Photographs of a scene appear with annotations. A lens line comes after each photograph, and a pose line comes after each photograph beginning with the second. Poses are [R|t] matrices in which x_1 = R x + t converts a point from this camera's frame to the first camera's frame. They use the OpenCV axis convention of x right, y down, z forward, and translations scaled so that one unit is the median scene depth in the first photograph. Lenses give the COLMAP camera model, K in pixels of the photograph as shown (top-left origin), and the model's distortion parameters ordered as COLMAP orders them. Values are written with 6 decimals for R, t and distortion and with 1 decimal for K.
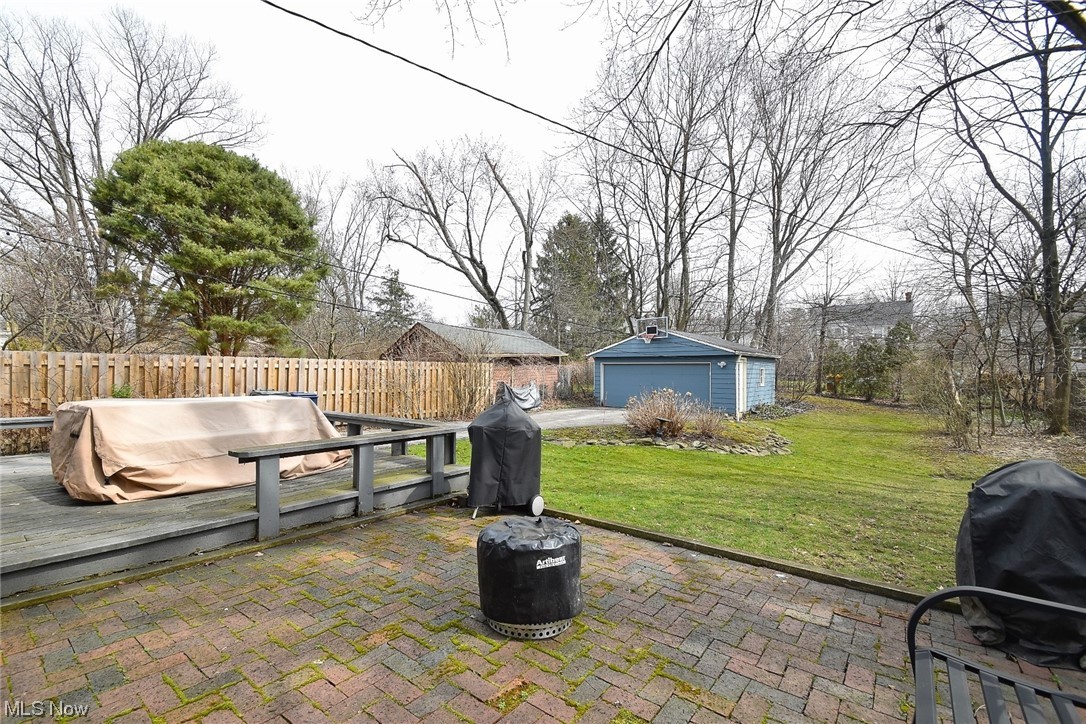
lens RADIAL K [[482.5, 0, 524.3], [0, 482.5, 381.2], [0, 0, 1]] dist [0.000144, -0.009290]
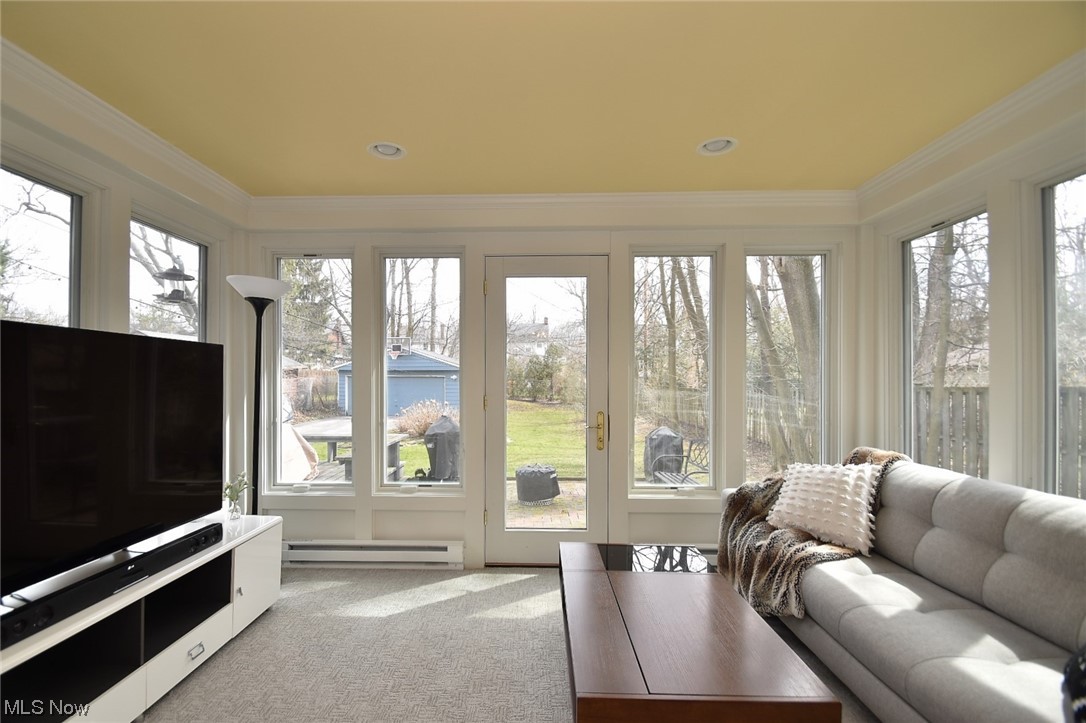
lens RADIAL K [[478.4, 0, 528.2], [0, 478.4, 376.2], [0, 0, 1]] dist [0.020498, -0.024432]
pose [[0.798099, -0.001596, 0.602525, -0.121857], [0.012576, 0.999823, -0.014010, -0.011037], [-0.602396, 0.018759, 0.797977, -0.080137]]
